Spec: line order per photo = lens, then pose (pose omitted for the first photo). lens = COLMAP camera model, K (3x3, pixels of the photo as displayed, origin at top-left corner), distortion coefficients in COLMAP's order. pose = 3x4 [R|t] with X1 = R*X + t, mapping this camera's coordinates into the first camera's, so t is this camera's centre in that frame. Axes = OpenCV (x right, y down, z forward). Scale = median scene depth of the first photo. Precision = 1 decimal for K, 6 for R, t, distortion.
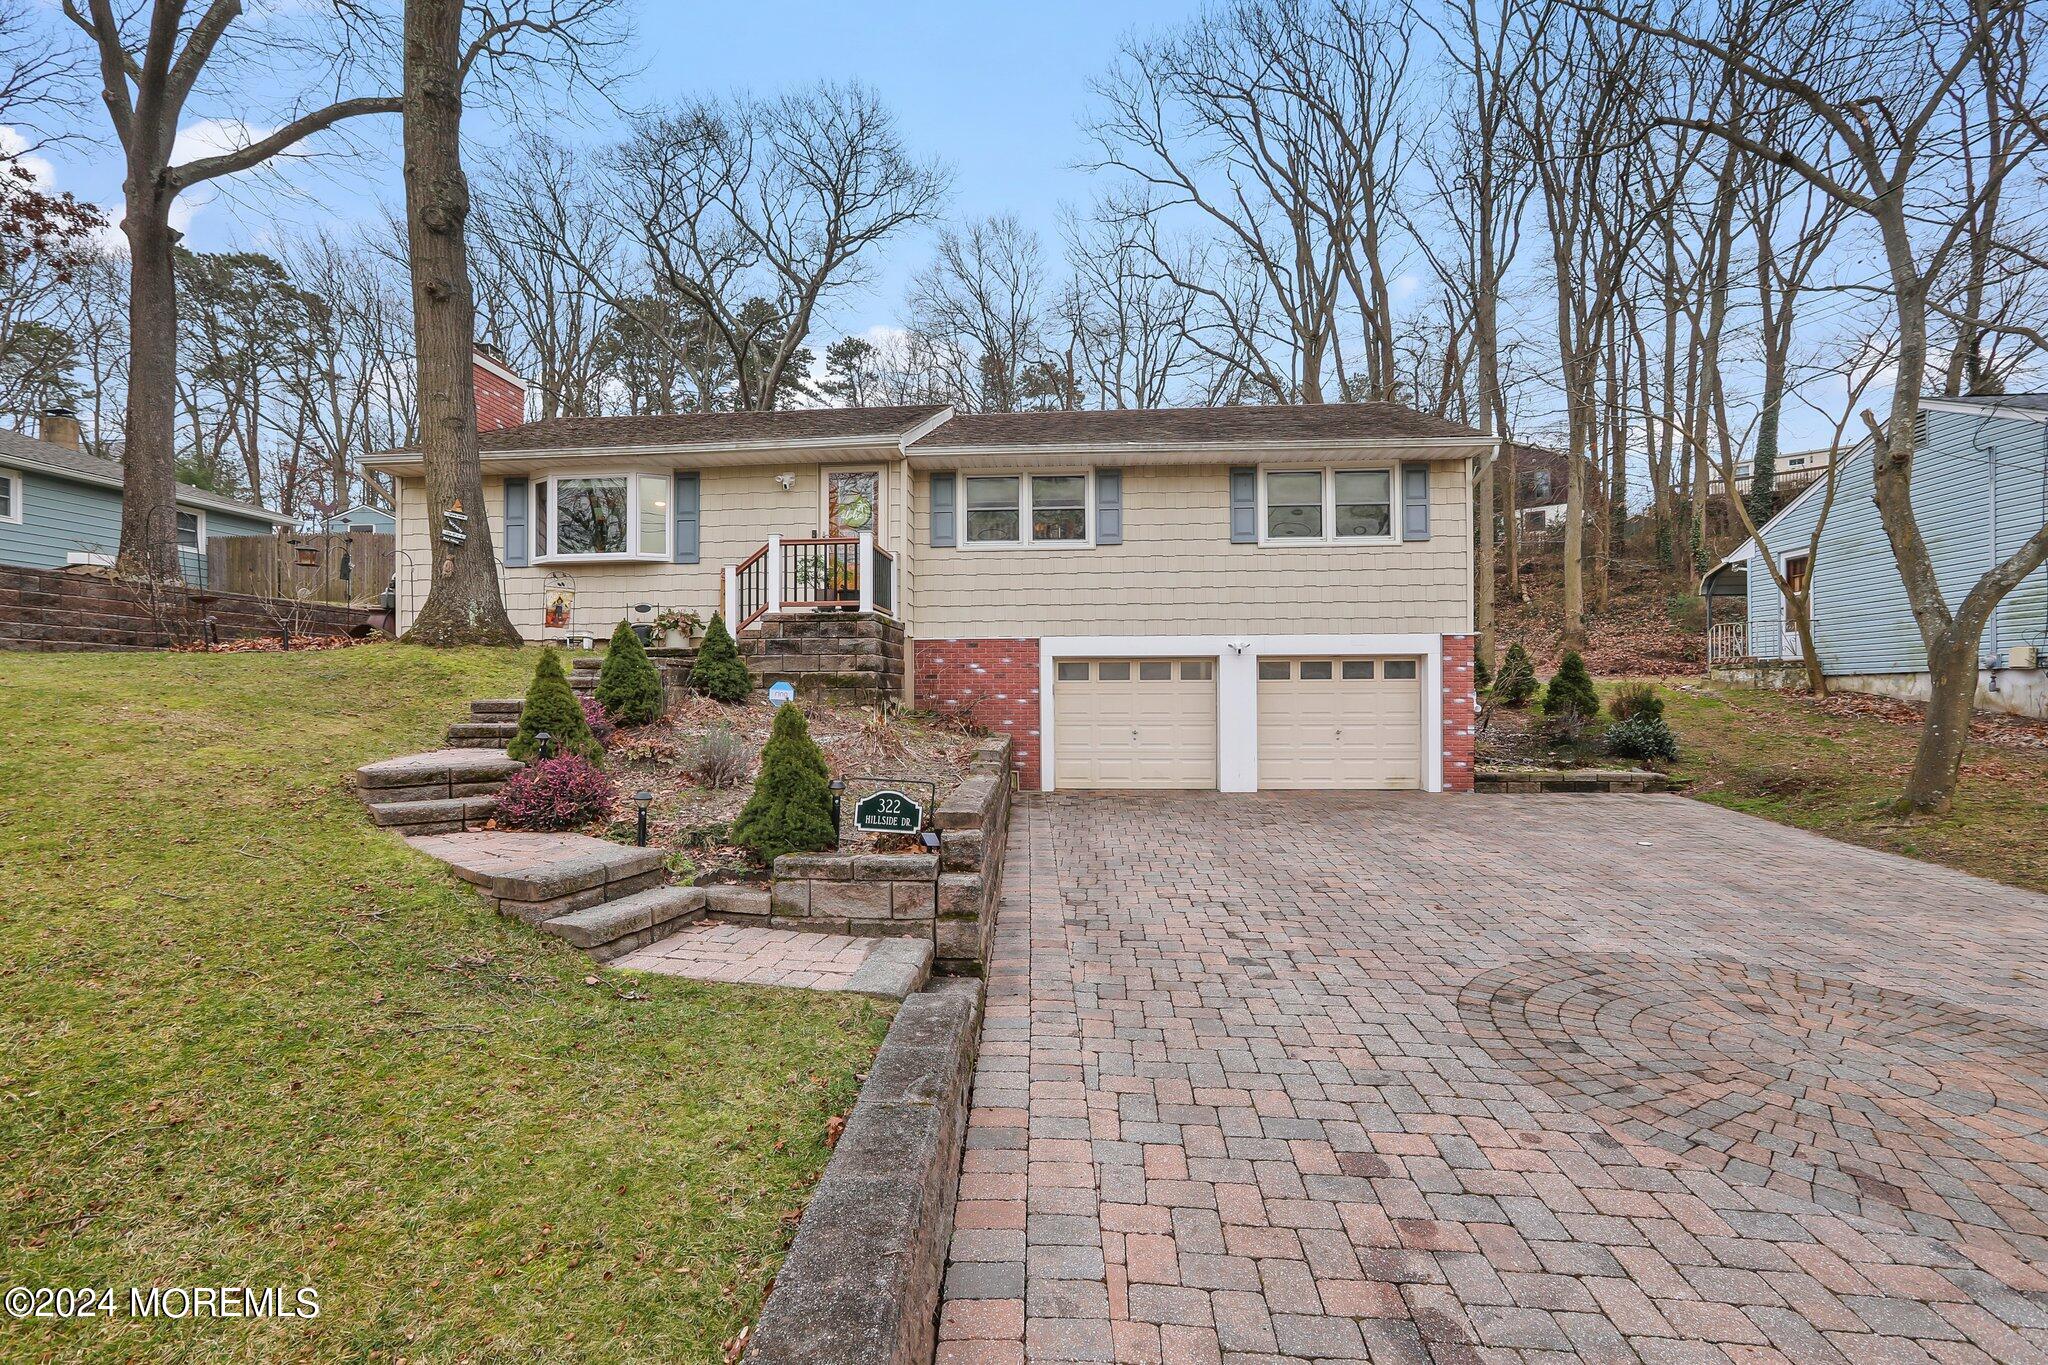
lens RADIAL K [[935.6, 0, 1023.8], [0, 935.6, 692.6], [0, 0, 1]] dist [-0.025950, 0.010517]
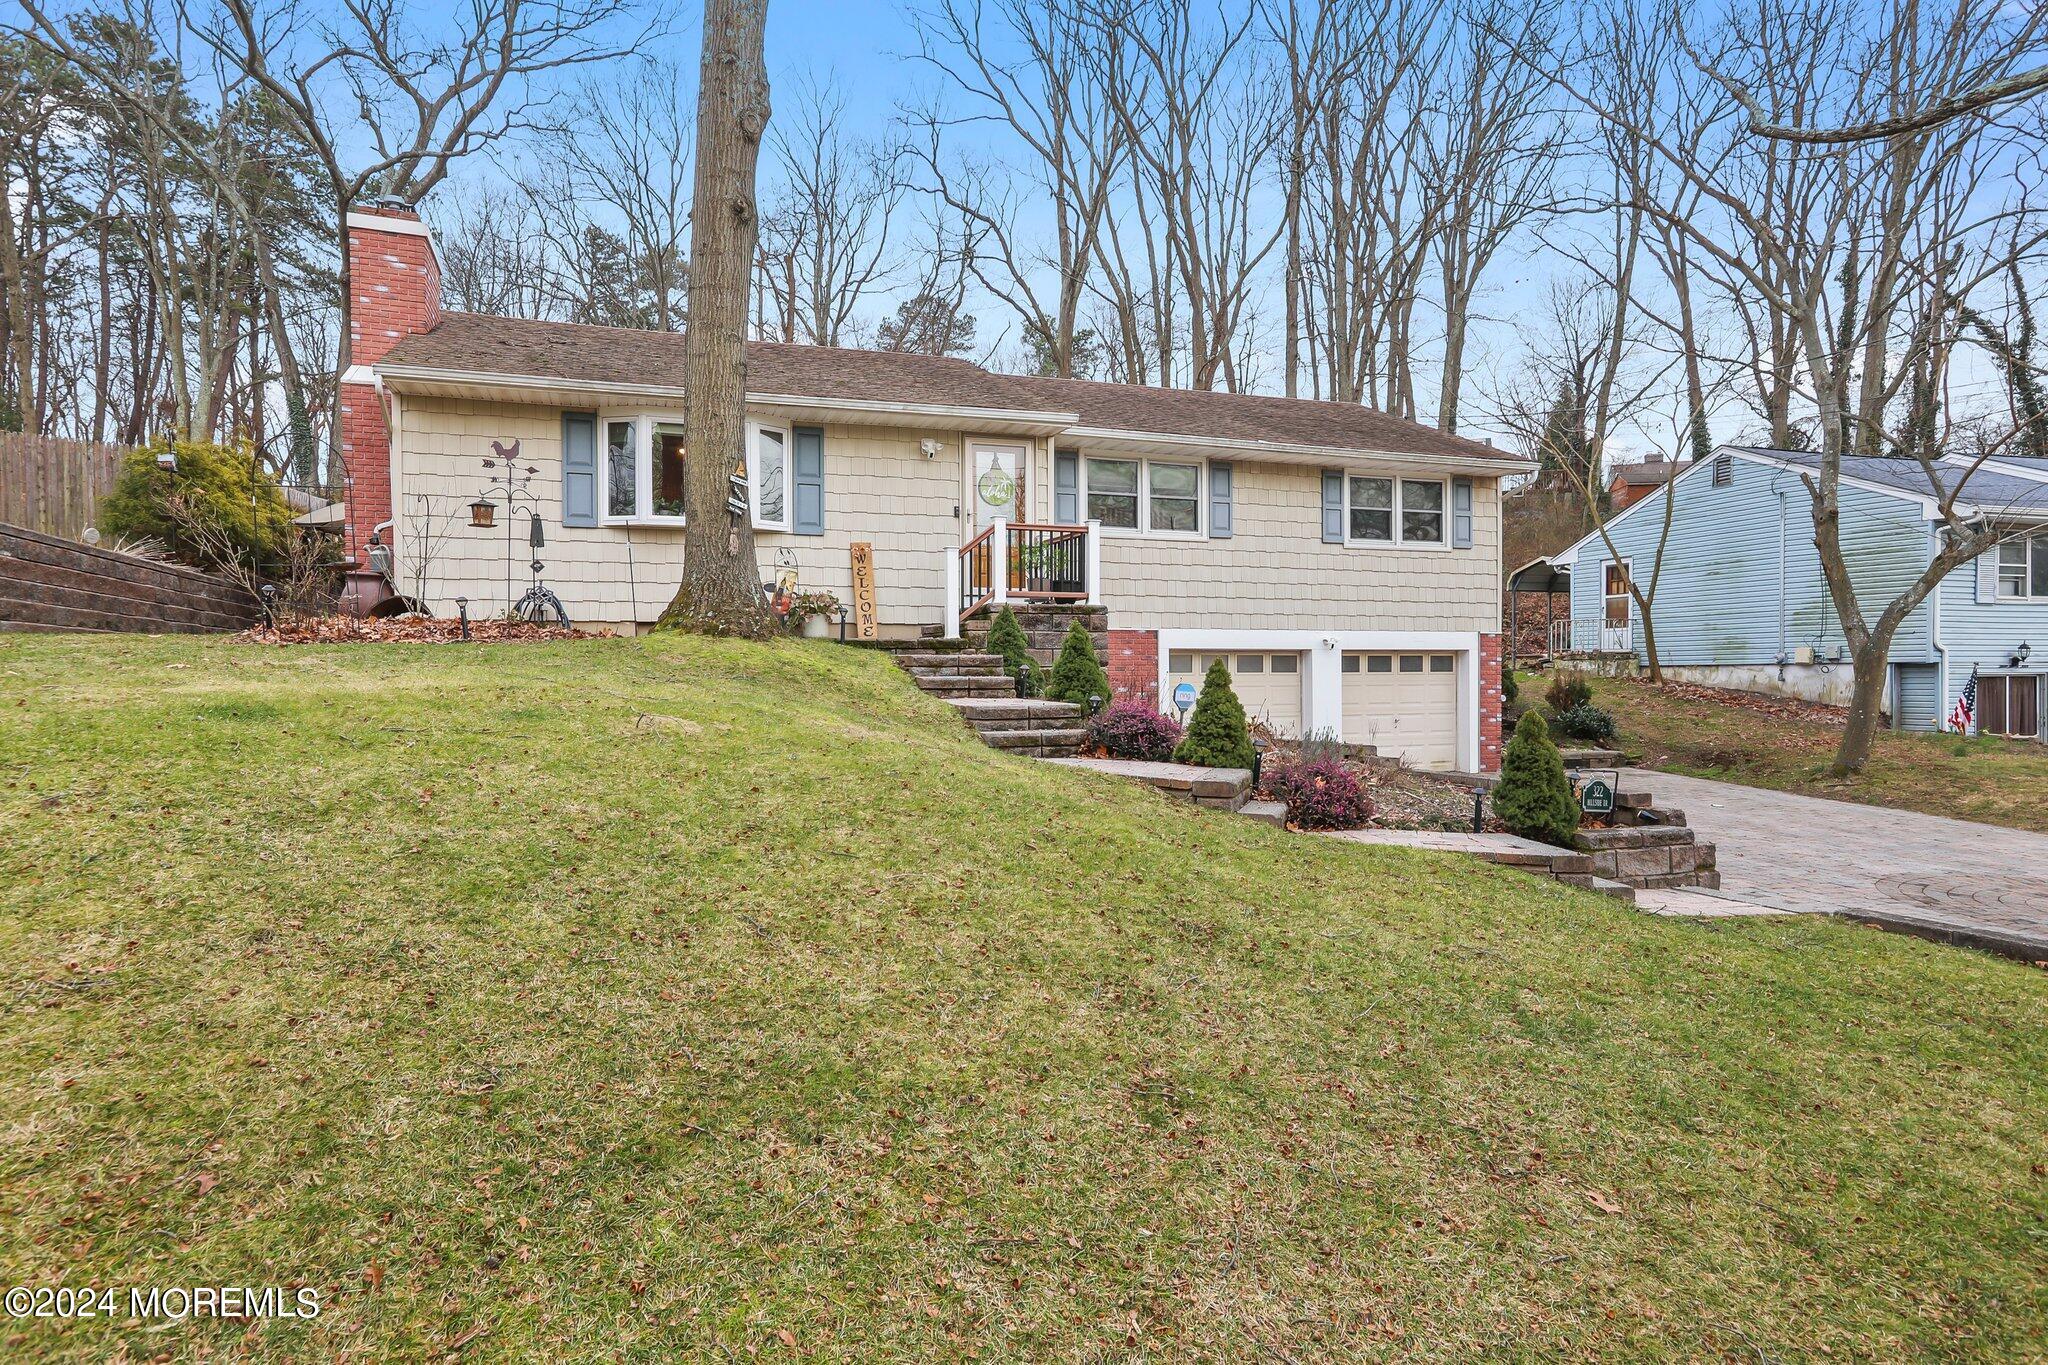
lens RADIAL K [[1158.5, 0, 1023.3], [0, 1158.5, 688.2], [0, 0, 1]] dist [0.004015, 0.002967]
pose [[0.907434, -0.005546, 0.420157, -0.625695], [-0.001820, 0.999852, 0.017127, -0.018054], [-0.420190, -0.016306, 0.907290, -0.039532]]
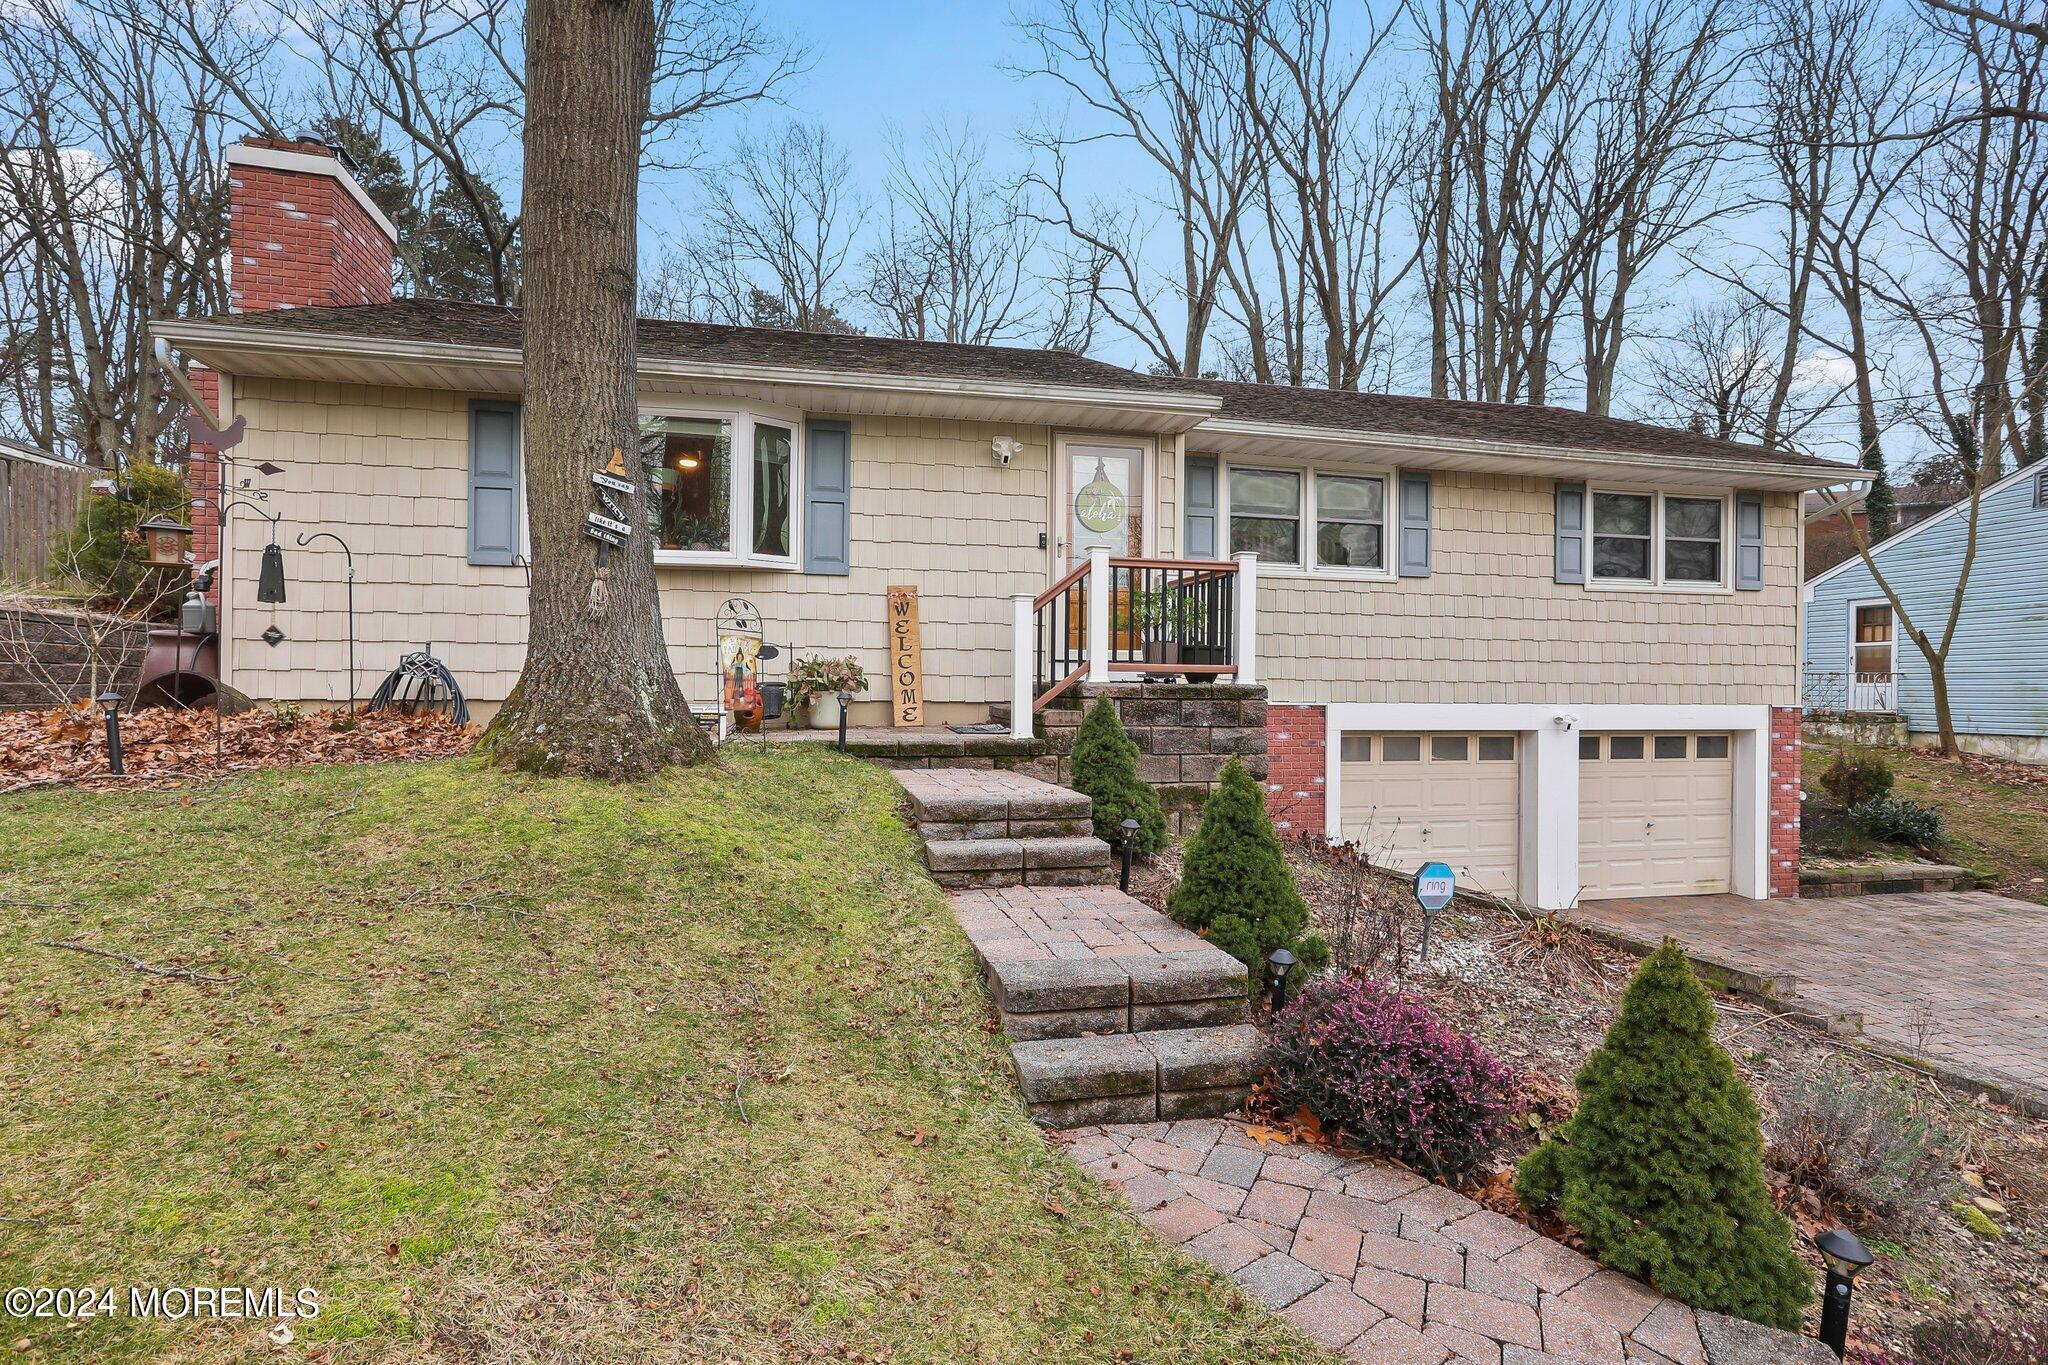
lens RADIAL K [[1003.9, 0, 1020.8], [0, 1003.9, 692.0], [0, 0, 1]] dist [-0.009177, 0.010595]
pose [[0.952499, 0.010311, 0.304368, -0.435957], [-0.014199, 0.999843, 0.010565, -0.073227], [-0.304212, -0.014385, 0.952496, 0.354758]]
